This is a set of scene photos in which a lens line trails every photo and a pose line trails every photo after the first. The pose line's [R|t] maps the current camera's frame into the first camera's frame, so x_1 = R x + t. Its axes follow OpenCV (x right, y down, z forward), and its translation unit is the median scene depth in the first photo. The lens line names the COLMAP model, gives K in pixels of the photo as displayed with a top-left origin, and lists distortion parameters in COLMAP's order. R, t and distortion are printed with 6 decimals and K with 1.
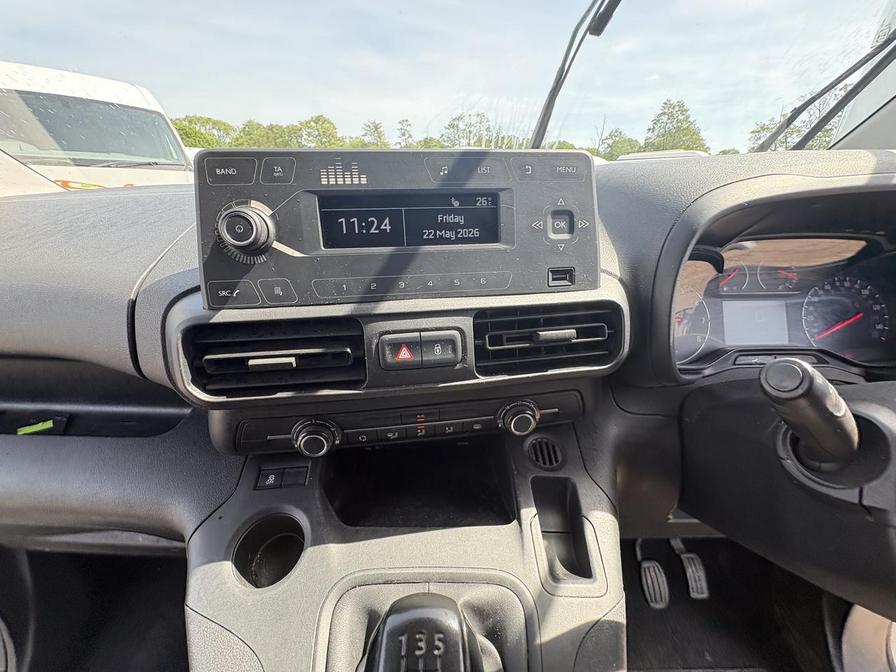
lens RADIAL K [[357.4, 0, 449.7], [0, 357.4, 338.8], [0, 0, 1]] dist [0.000335, 0.000386]
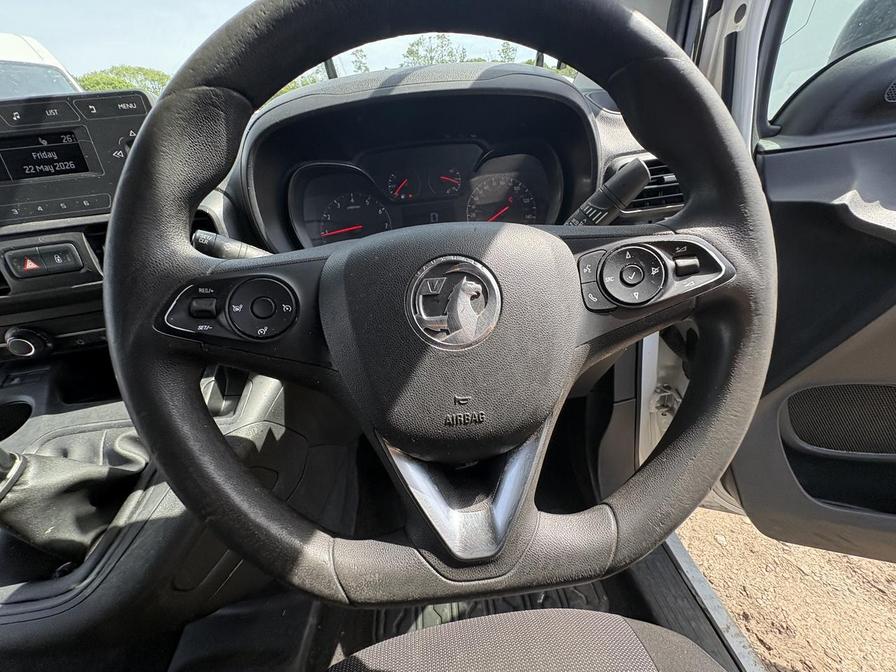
lens RADIAL K [[357.4, 0, 452.8], [0, 357.4, 340.5], [0, 0, 1]] dist [0.000335, 0.000386]
pose [[0.993706, -0.108835, 0.026514, 1.369872], [0.103933, 0.984074, 0.144208, 0.290912], [-0.041787, -0.140545, 0.989192, -0.436038]]
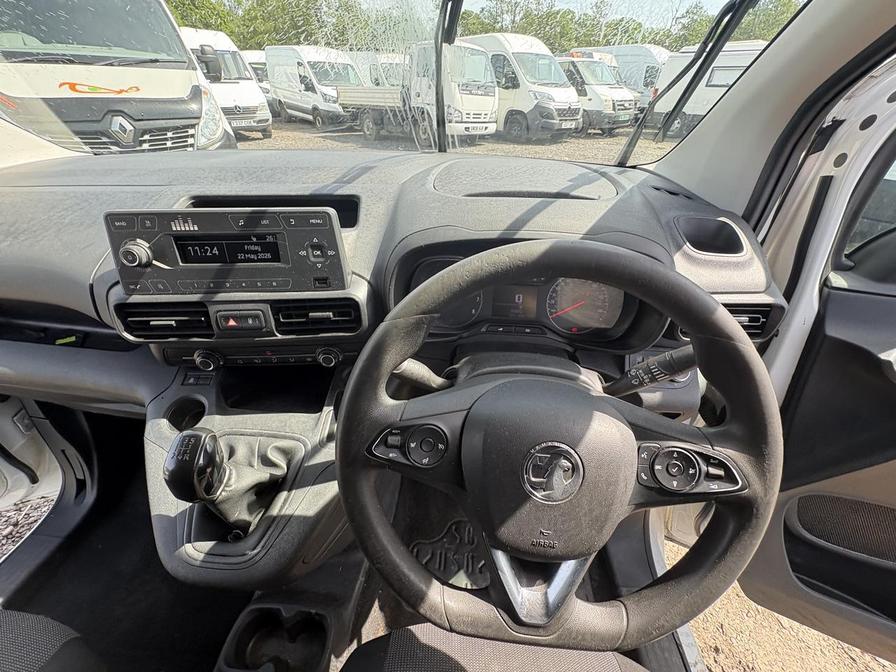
lens RADIAL K [[357.4, 0, 451.2], [0, 357.4, 338.5], [0, 0, 1]] dist [0.000335, 0.000386]
pose [[0.996054, 0.065812, -0.059547, 1.113753], [-0.050435, 0.971790, 0.230392, -0.358074], [0.073030, -0.226480, 0.971274, -0.737642]]
